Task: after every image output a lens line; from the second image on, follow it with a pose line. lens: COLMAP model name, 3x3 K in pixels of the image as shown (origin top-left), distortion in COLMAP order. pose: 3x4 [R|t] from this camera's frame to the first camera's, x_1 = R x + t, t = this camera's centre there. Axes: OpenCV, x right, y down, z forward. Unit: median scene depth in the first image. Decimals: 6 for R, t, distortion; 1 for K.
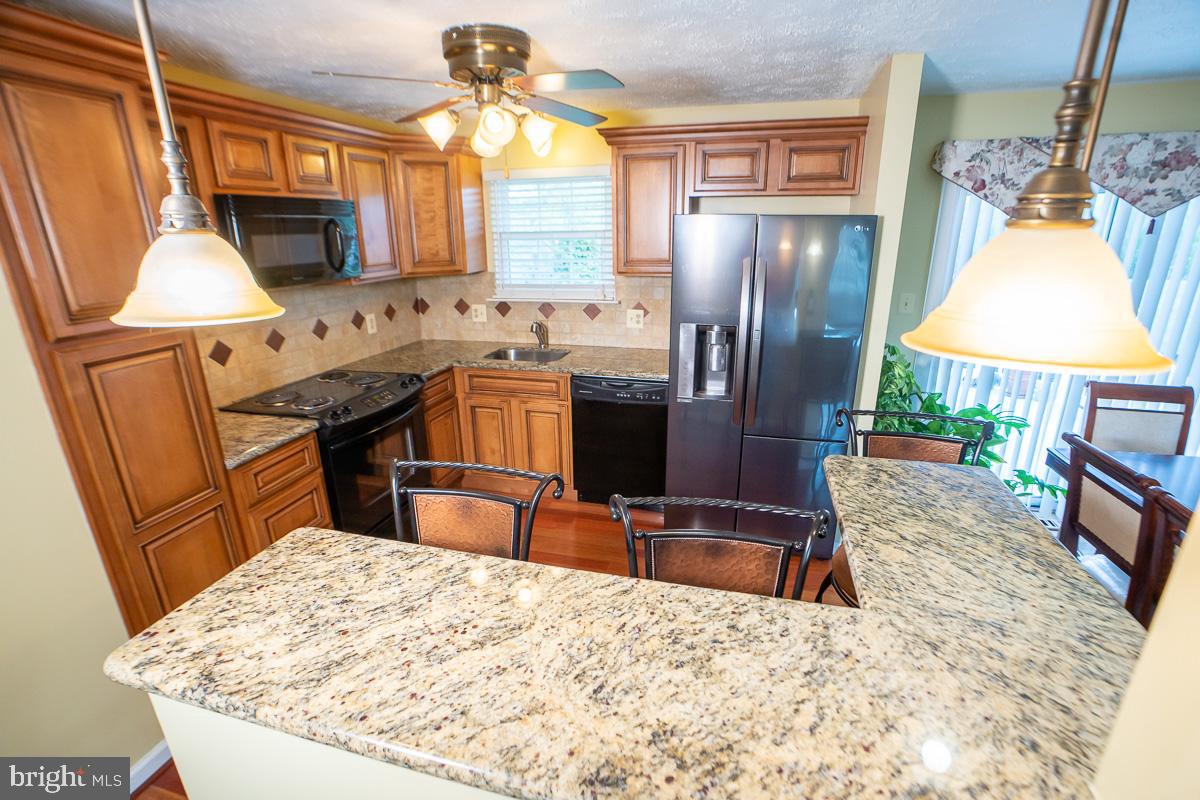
lens RADIAL K [[552.2, 0, 603.8], [0, 552.2, 396.6], [0, 0, 1]] dist [-0.060794, 0.020717]
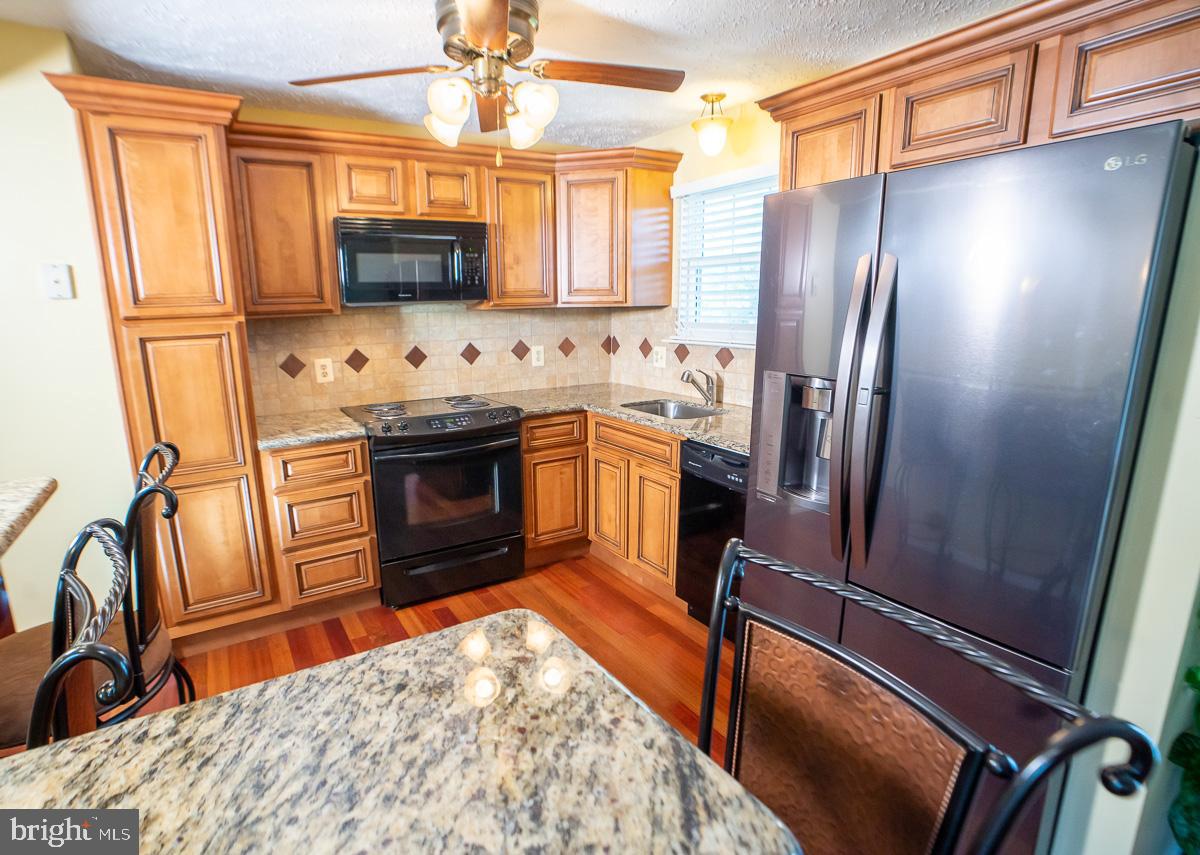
lens RADIAL K [[597.4, 0, 550.4], [0, 597.4, 412.9], [0, 0, 1]] dist [-0.042628, 0.011758]
pose [[0.711406, 0.128598, -0.690915, 0.341336], [-0.194830, 0.980670, -0.018079, -0.022264], [0.675235, 0.147473, 0.722710, 0.288190]]
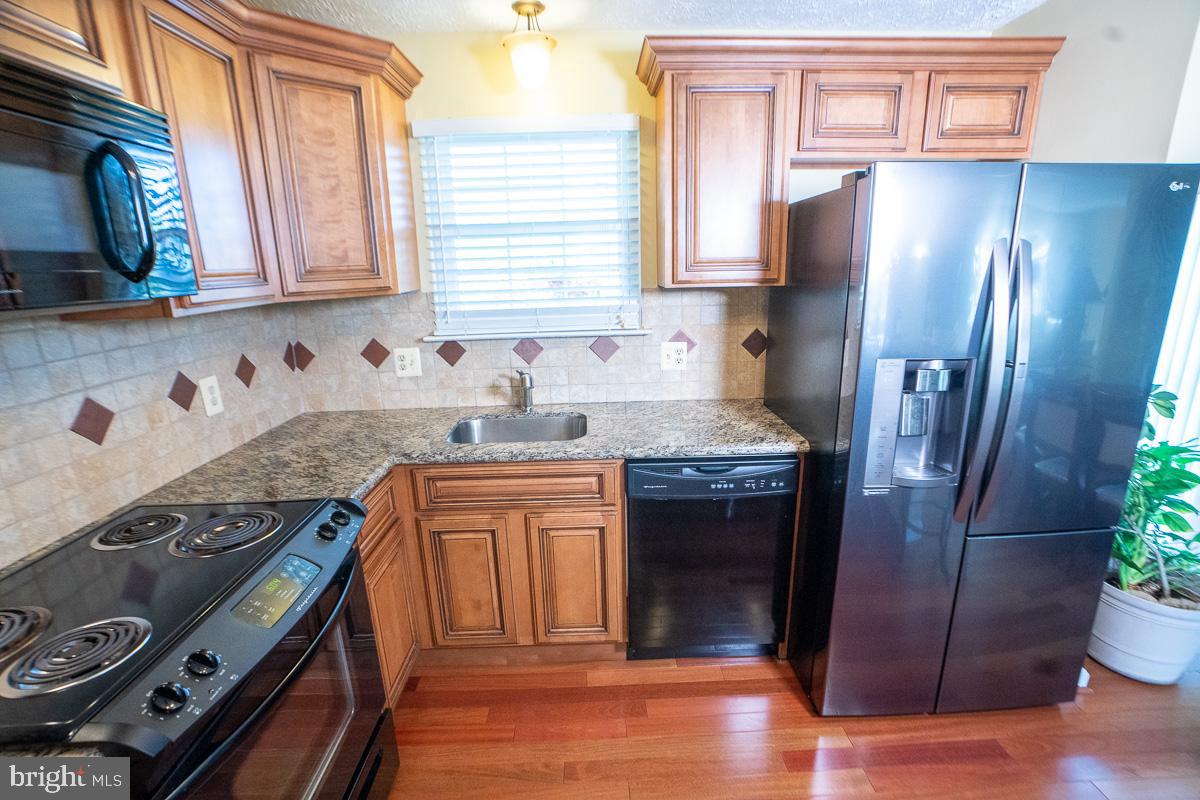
lens RADIAL K [[552.2, 0, 607.0], [0, 552.2, 402.8], [0, 0, 1]] dist [-0.060794, 0.020717]
pose [[0.955786, -0.084309, 0.281717, -0.223439], [0.097977, 0.994581, -0.034760, -0.076402], [-0.277260, 0.060825, 0.958868, 0.432878]]
